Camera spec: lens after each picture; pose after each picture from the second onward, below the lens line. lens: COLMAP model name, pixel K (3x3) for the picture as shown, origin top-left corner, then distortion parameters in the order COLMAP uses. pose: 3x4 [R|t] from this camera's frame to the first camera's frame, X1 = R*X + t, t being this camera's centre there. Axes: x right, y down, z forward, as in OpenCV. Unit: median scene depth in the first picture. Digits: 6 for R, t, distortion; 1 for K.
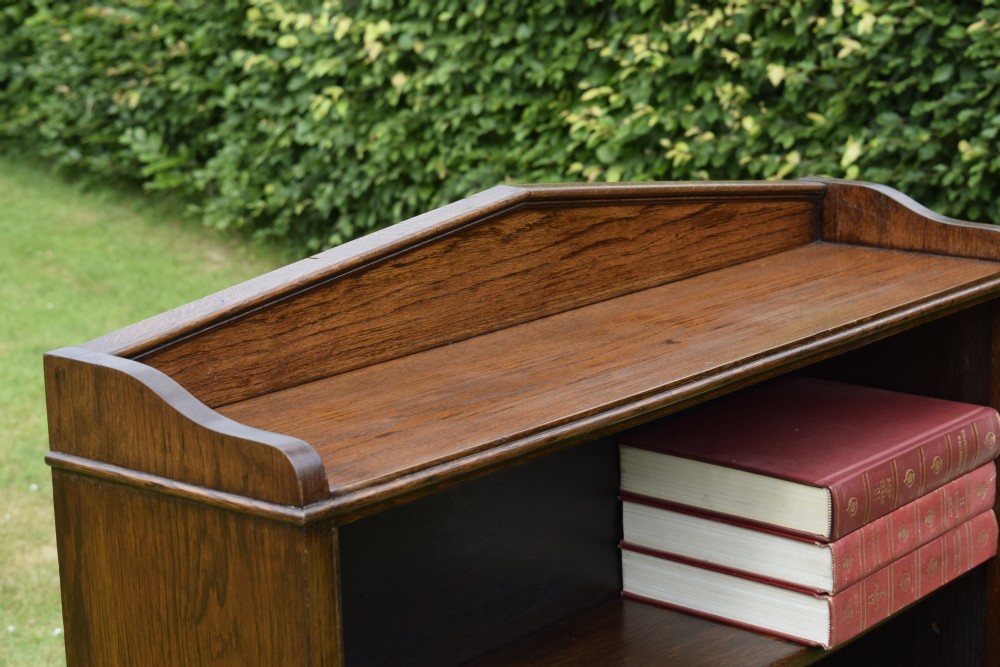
lens RADIAL K [[2251.4, 0, 500.0], [0, 2251.4, 333.5], [0, 0, 1]] dist [-0.031037, -0.185914]
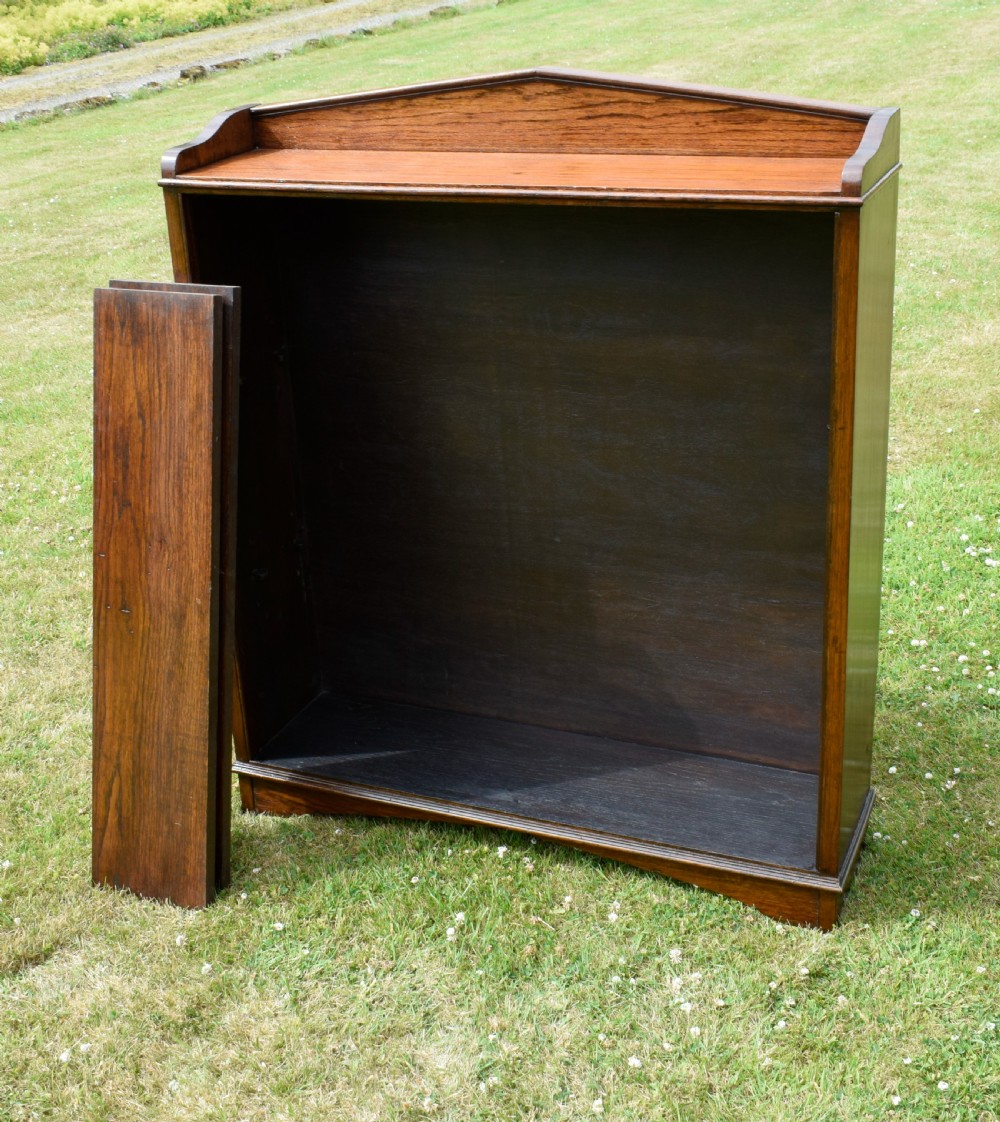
lens RADIAL K [[1520.4, 0, 500.4], [0, 1520.4, 494.5], [0, 0, 1]] dist [-0.010059, -0.064705]
pose [[0.297216, 0.361631, -0.883677, 1.027260], [-0.161092, 0.931225, 0.326907, -0.124744], [0.941123, 0.045191, 0.335031, 0.586006]]
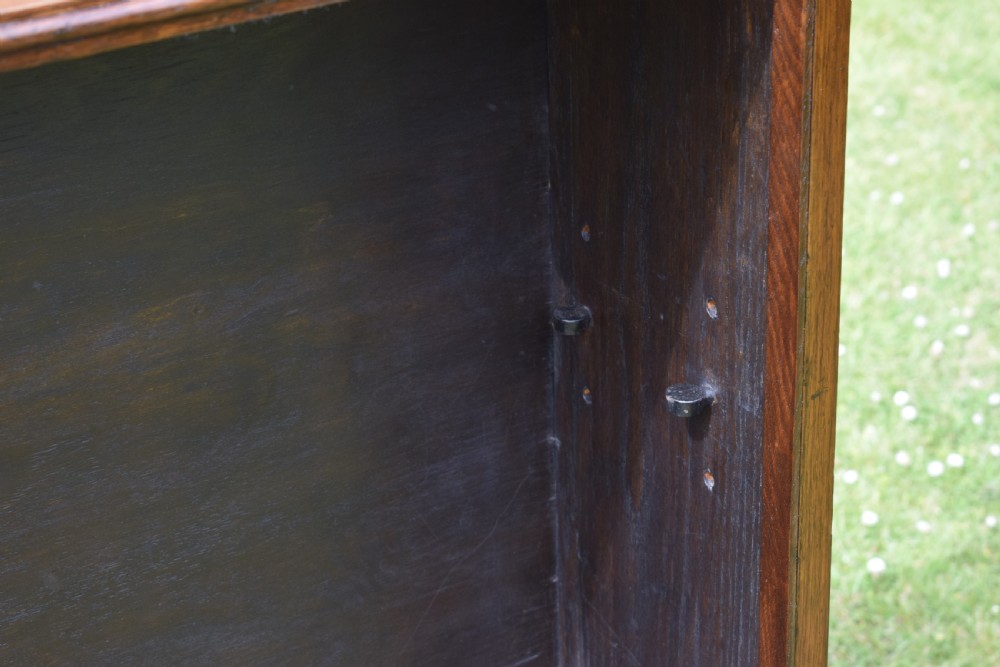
lens RADIAL K [[2251.4, 0, 500.0], [0, 2251.4, 333.5], [0, 0, 1]] dist [-0.031037, -0.185914]
pose [[0.951593, 0.134923, -0.276163, 0.333865], [-0.063634, 0.965516, 0.252447, -0.051721], [0.300700, -0.222654, 0.927364, 0.521721]]
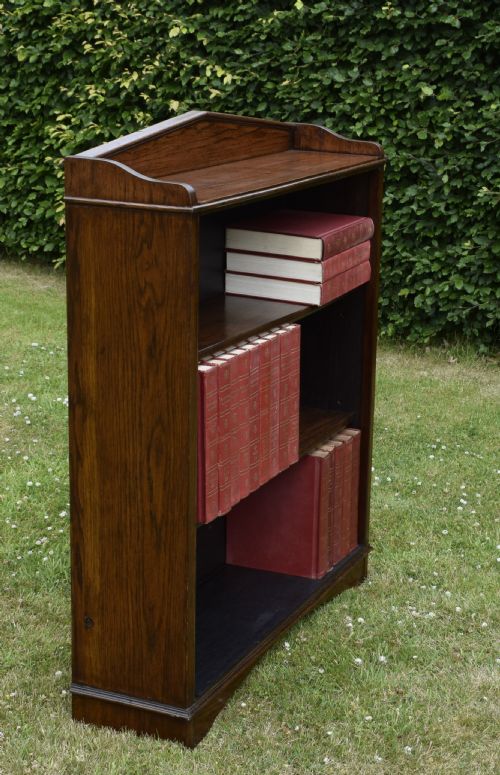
lens RADIAL K [[1466.4, 0, 317.6], [0, 1466.4, 399.4], [0, 0, 1]] dist [-0.022302, -0.157077]
pose [[0.949911, -0.026688, 0.311378, -0.353539], [0.009911, 0.998419, 0.055337, 0.150943], [-0.312362, -0.049479, 0.948674, -0.521103]]
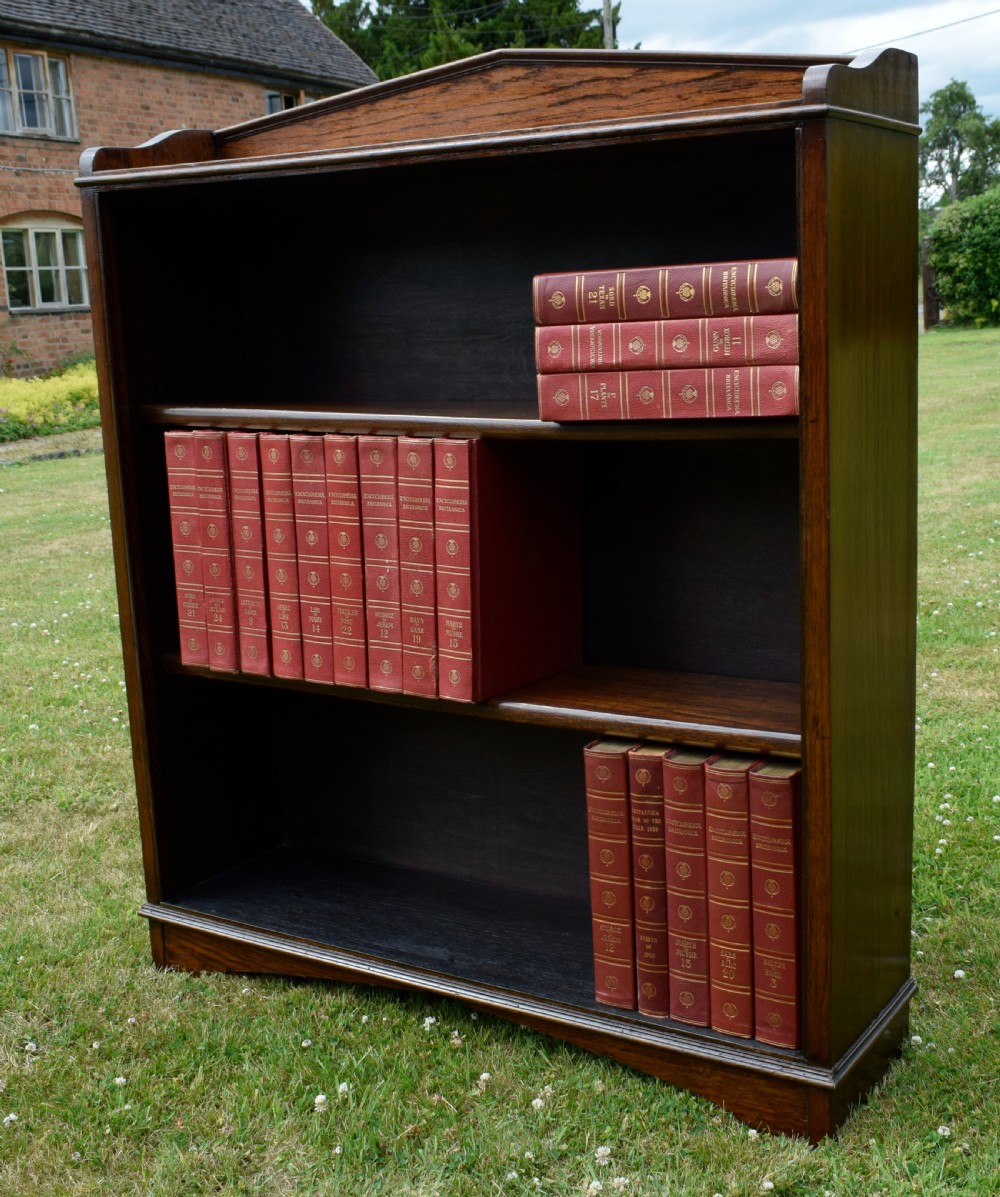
lens RADIAL K [[1528.8, 0, 574.2], [0, 1528.8, 602.4], [0, 0, 1]] dist [-0.024252, 0.007298]
pose [[0.162029, 0.217008, -0.962629, 0.941221], [-0.179826, 0.965678, 0.187427, 0.076910], [0.970263, 0.142737, 0.195491, 0.857155]]
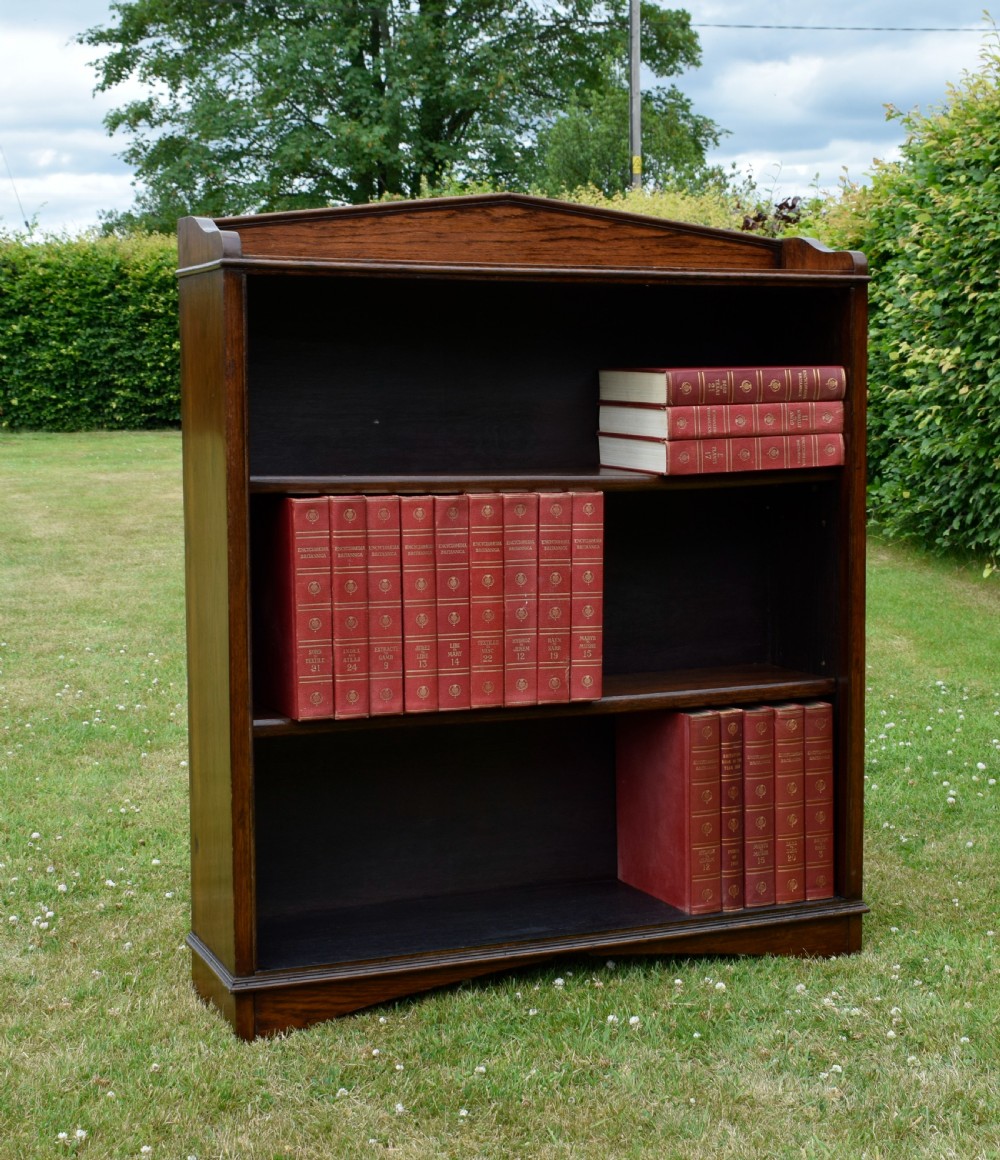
lens RADIAL K [[1939.3, 0, 545.7], [0, 1939.3, 565.4], [0, 0, 1]] dist [-0.017226, -0.028051]
pose [[0.897763, 0.065427, -0.435592, 0.676506], [-0.115343, 0.989319, -0.089127, 0.336231], [0.425108, 0.130257, 0.895721, -0.289591]]
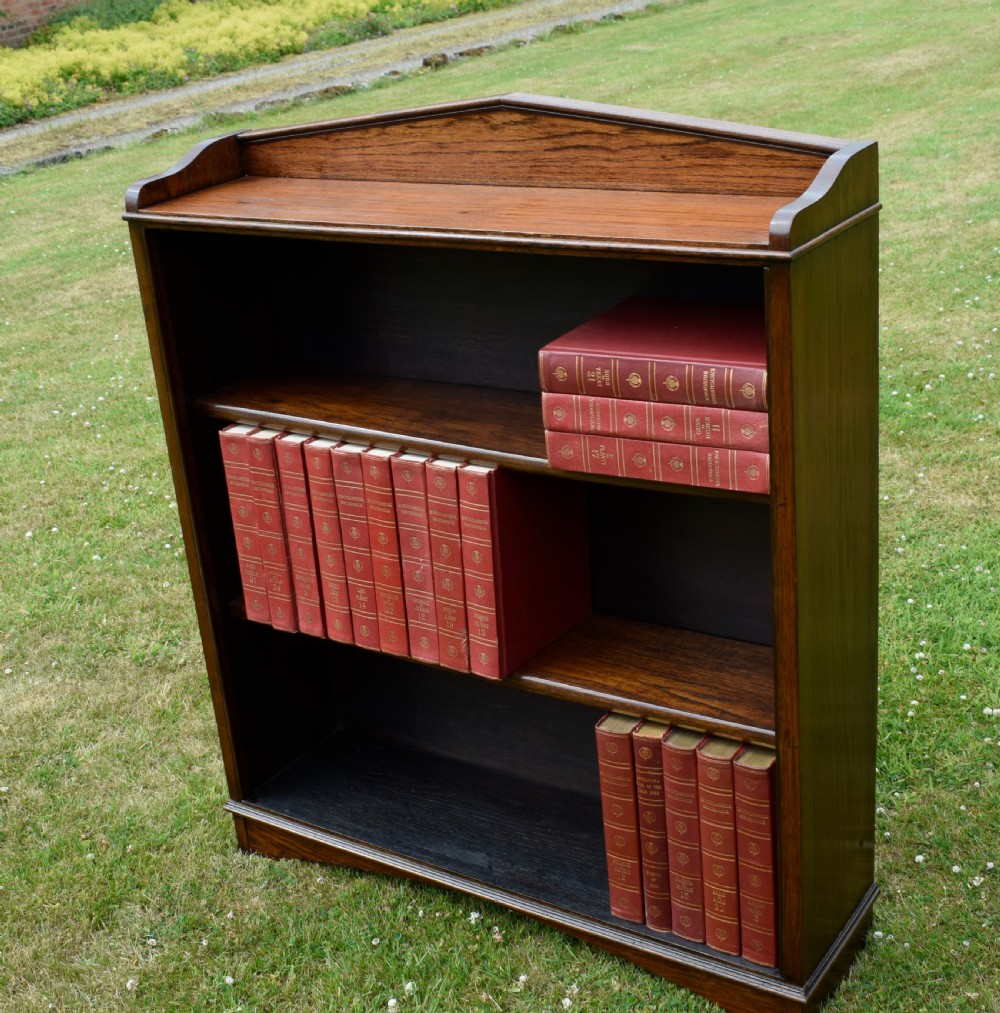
lens RADIAL K [[1544.4, 0, 500.0], [0, 1544.4, 506.5], [0, 0, 1]] dist [-0.018563, -0.025904]
pose [[0.123185, 0.392129, -0.911625, 1.008764], [-0.129264, 0.917136, 0.377032, -0.191147], [0.983929, 0.071395, 0.163665, 0.801398]]
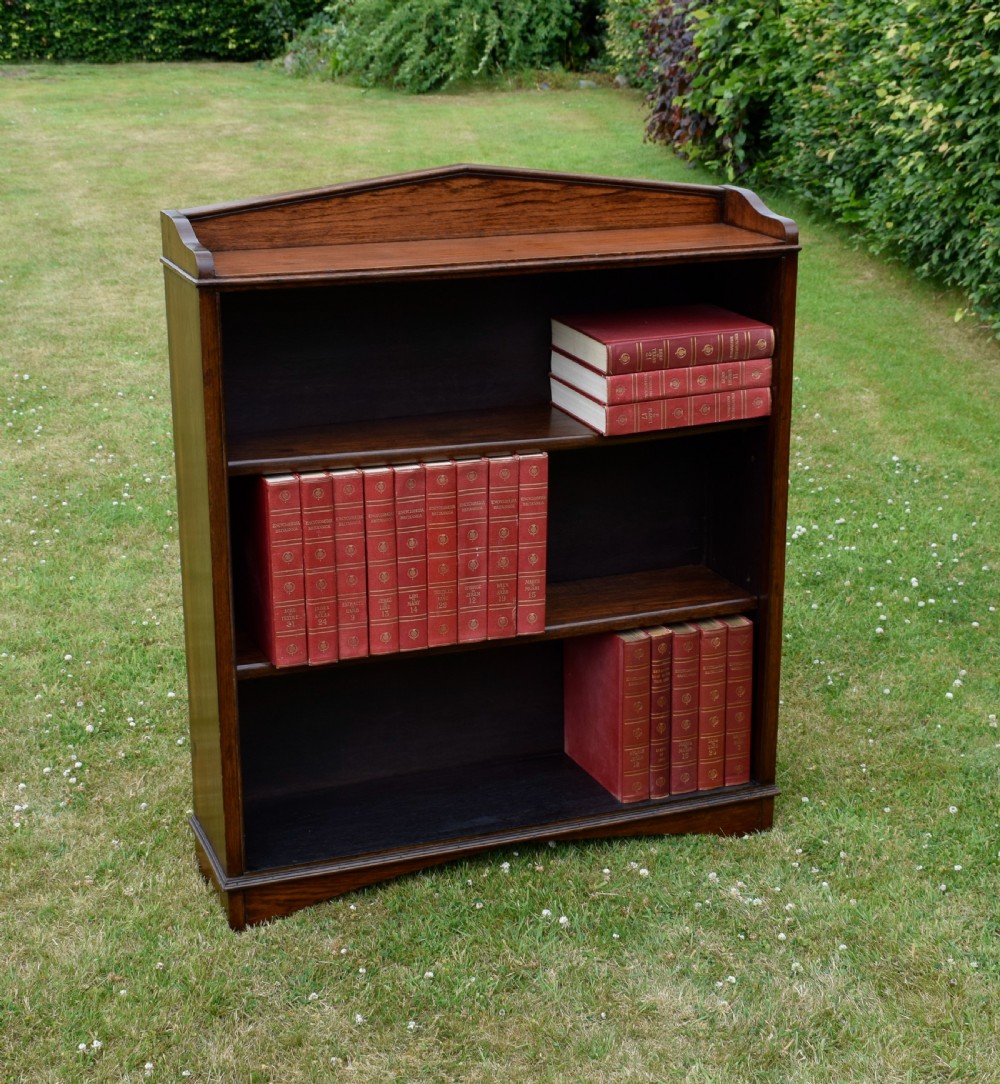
lens RADIAL K [[1832.1, 0, 484.6], [0, 1832.1, 538.6], [0, 0, 1]] dist [-0.018702, 0.003868]
pose [[0.874943, 0.167958, -0.454164, 0.736290], [-0.123892, 0.984346, 0.125352, 0.047662], [0.468108, -0.053409, 0.882056, -0.352420]]
